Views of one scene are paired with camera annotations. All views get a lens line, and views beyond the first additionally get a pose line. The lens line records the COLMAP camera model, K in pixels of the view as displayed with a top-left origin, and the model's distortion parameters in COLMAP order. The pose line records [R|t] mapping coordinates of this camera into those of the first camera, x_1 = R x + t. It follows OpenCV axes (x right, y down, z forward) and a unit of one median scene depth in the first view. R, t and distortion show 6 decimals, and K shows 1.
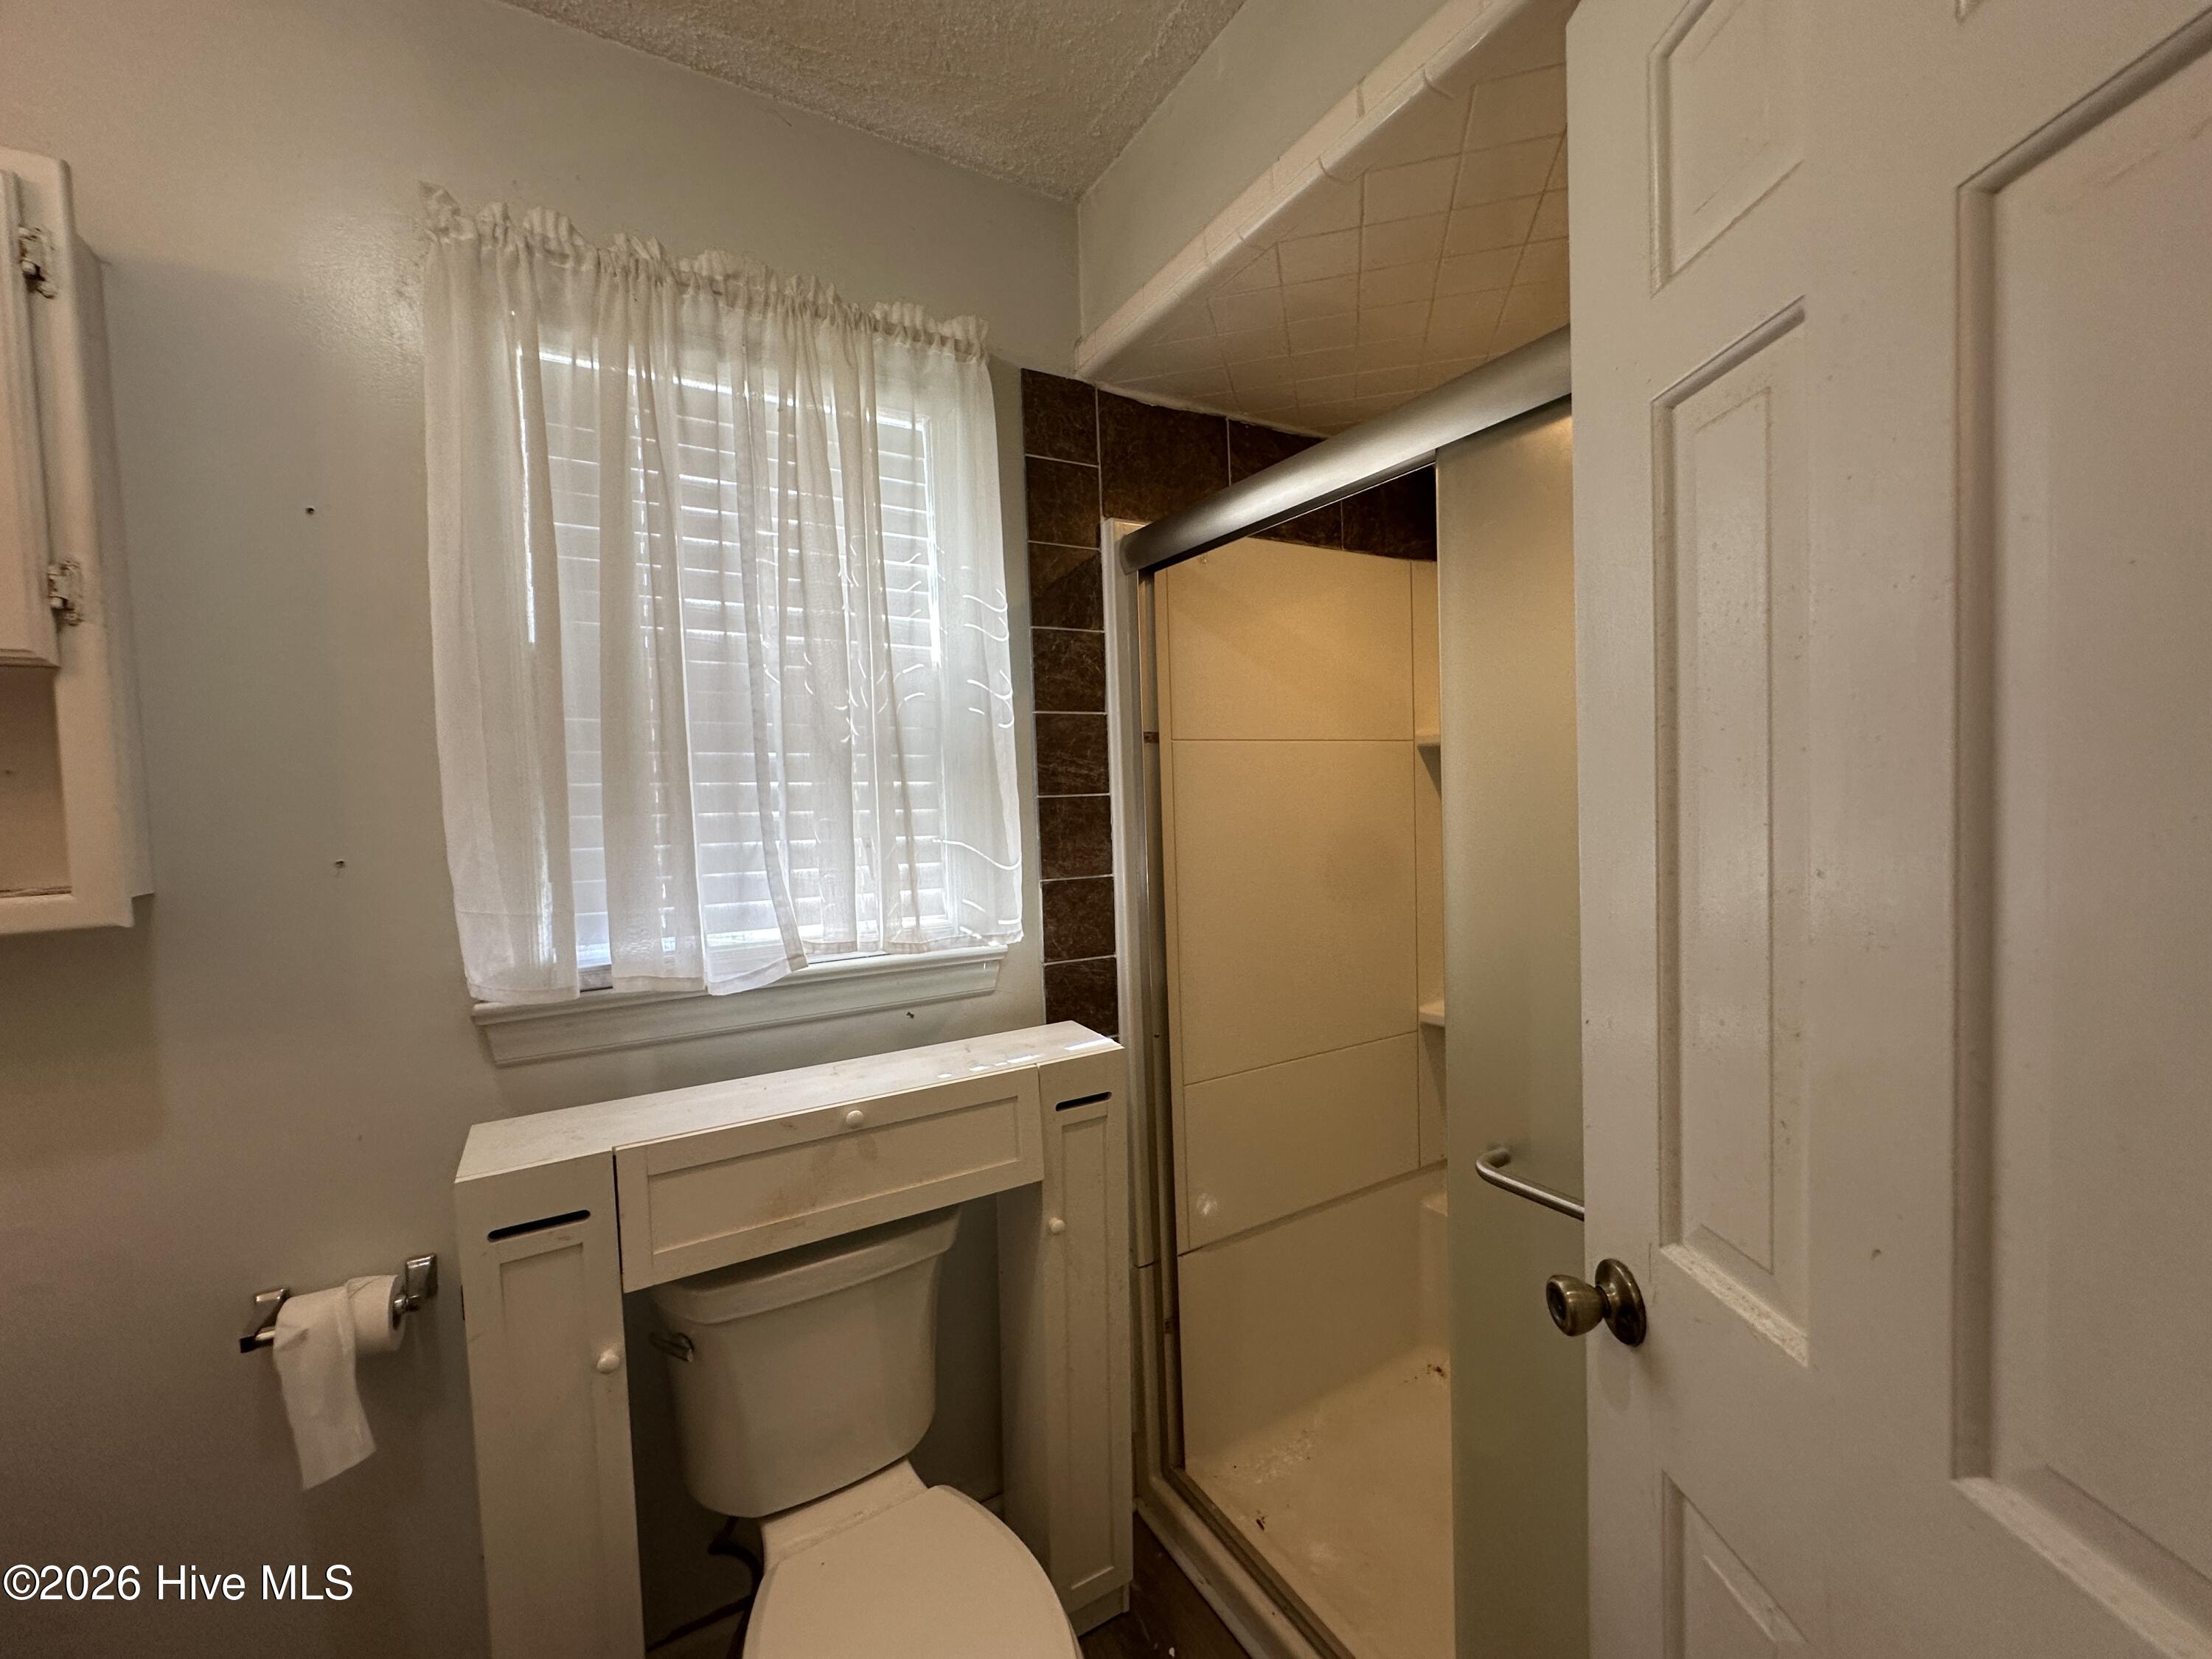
lens RADIAL K [[880.2, 0, 1106.0], [0, 880.2, 829.5], [0, 0, 1]] dist [-0.001366, -0.000299]
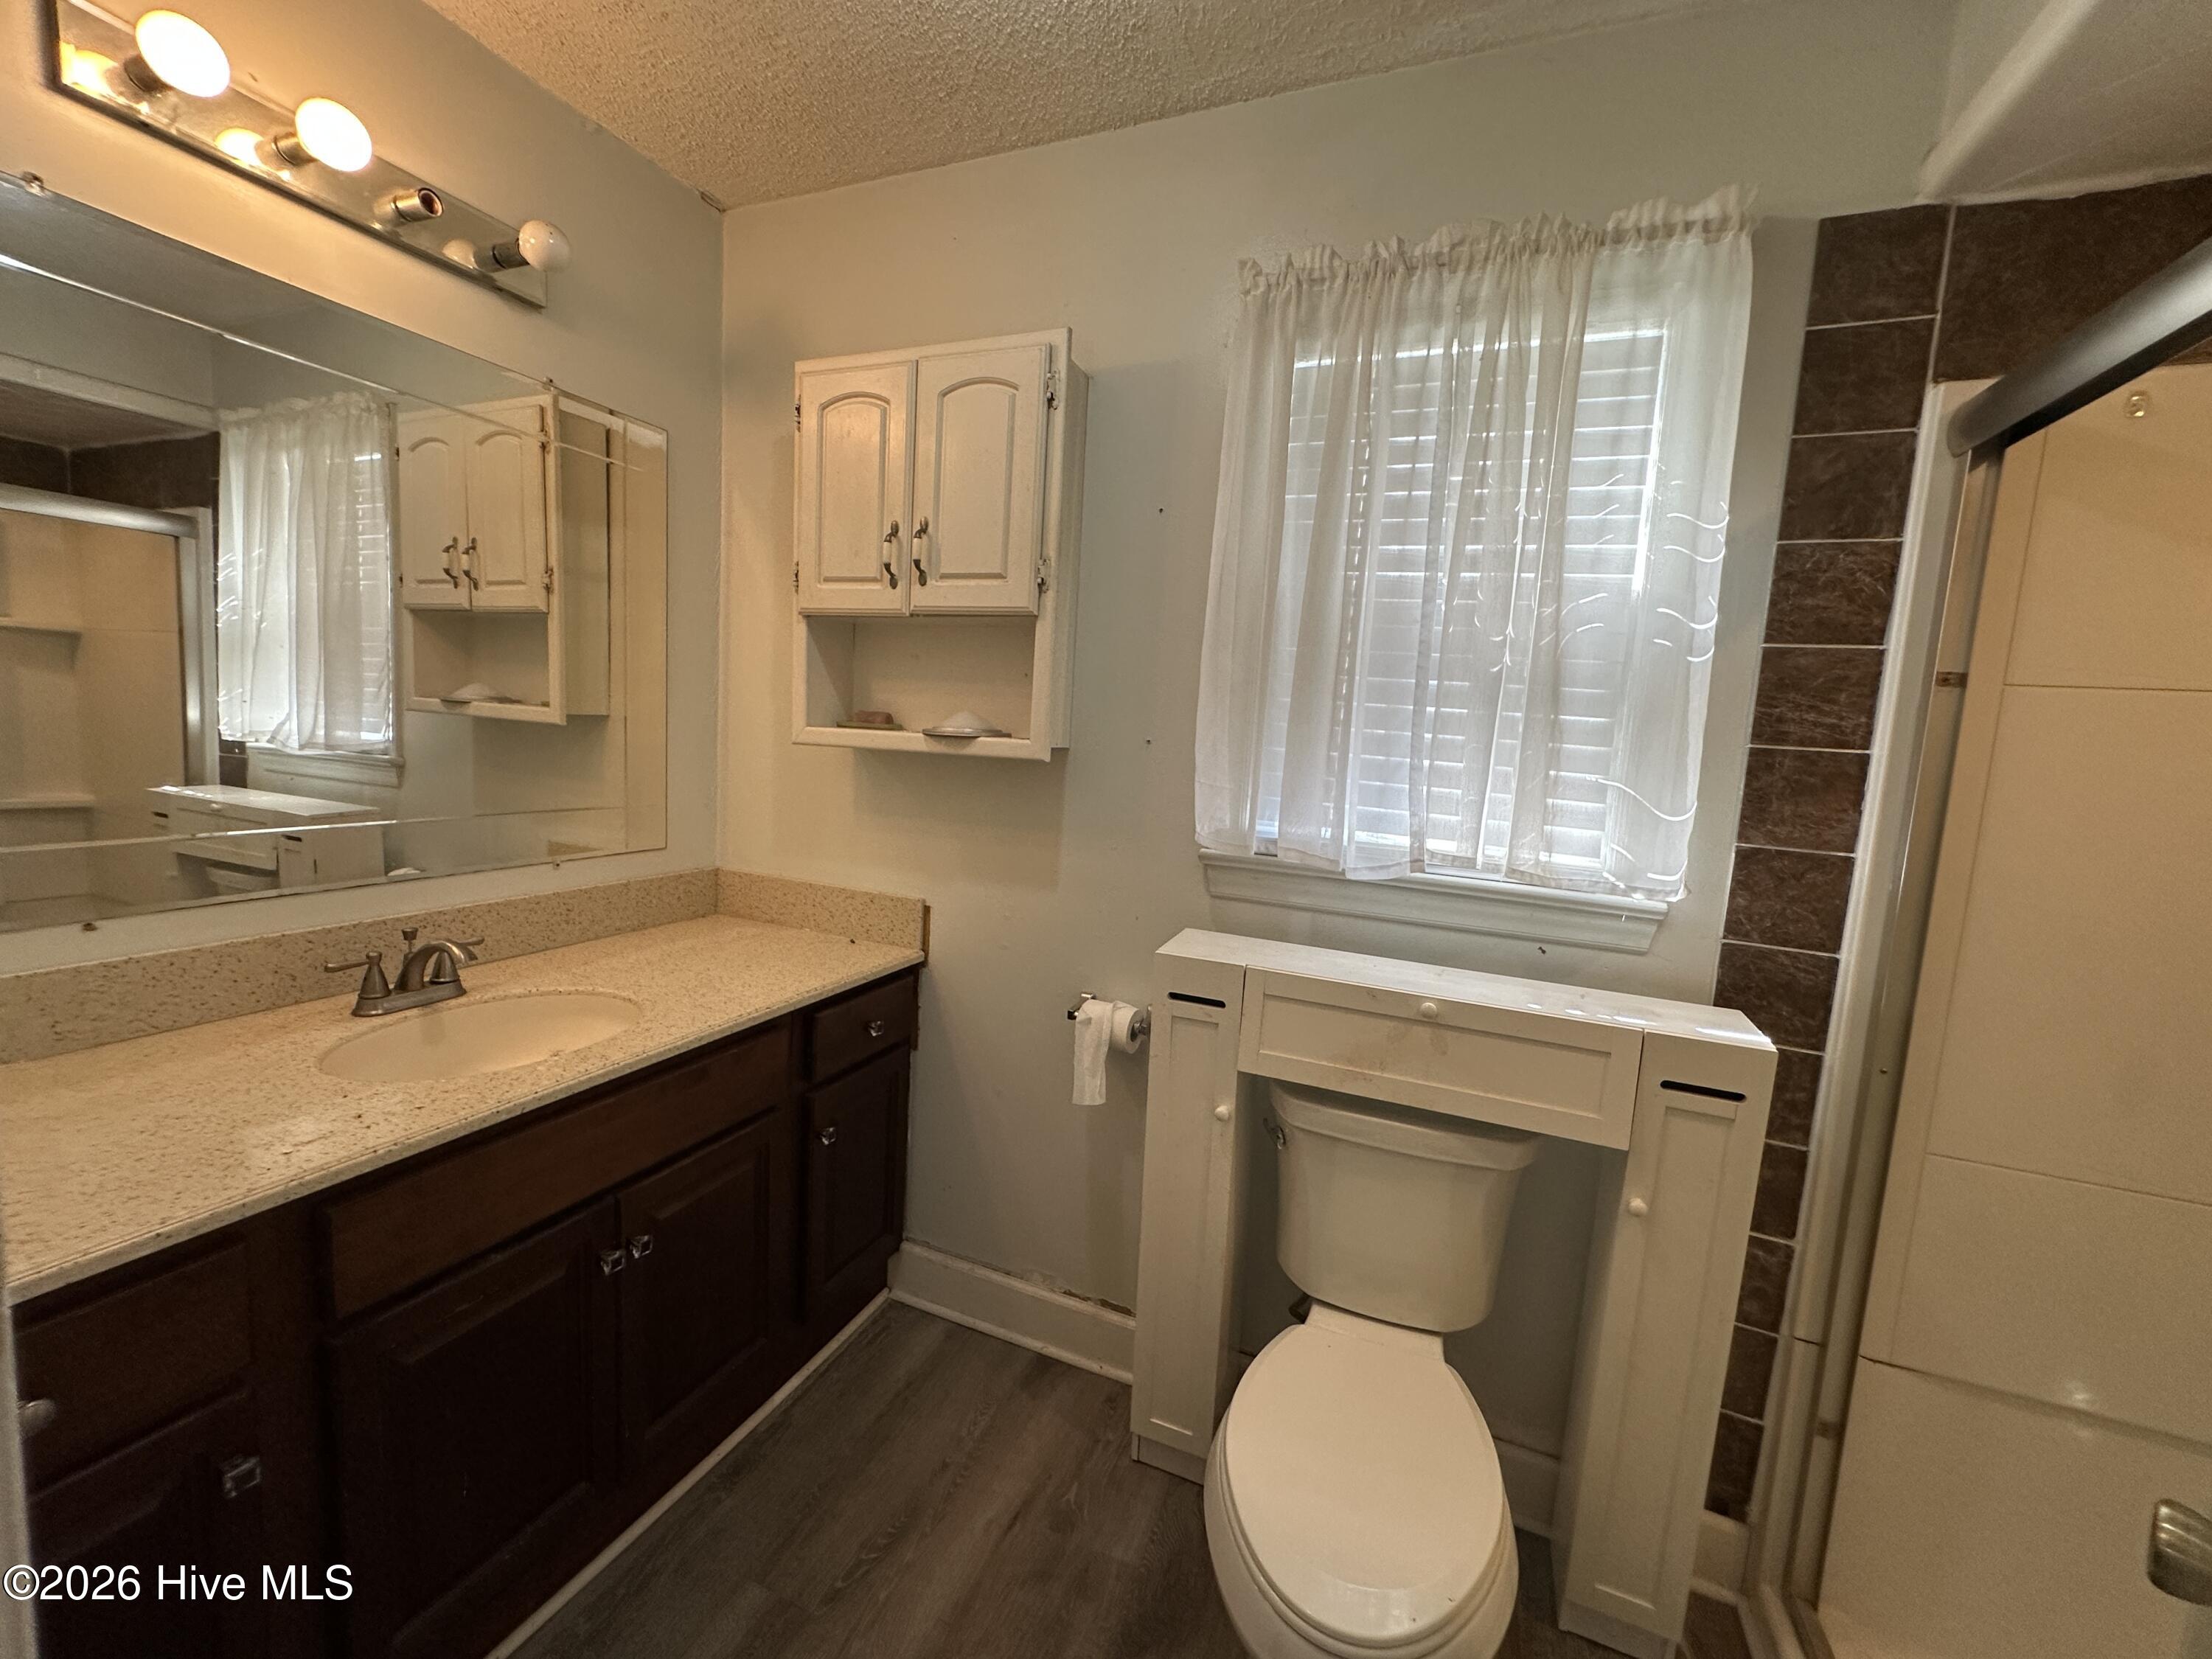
lens RADIAL K [[880.2, 0, 1106.0], [0, 880.2, 829.5], [0, 0, 1]] dist [-0.001366, -0.000299]
pose [[0.610121, 0.155743, -0.776850, 0.255308], [-0.114962, 0.987516, 0.107688, 0.026596], [0.783923, 0.023605, 0.620409, -0.013277]]
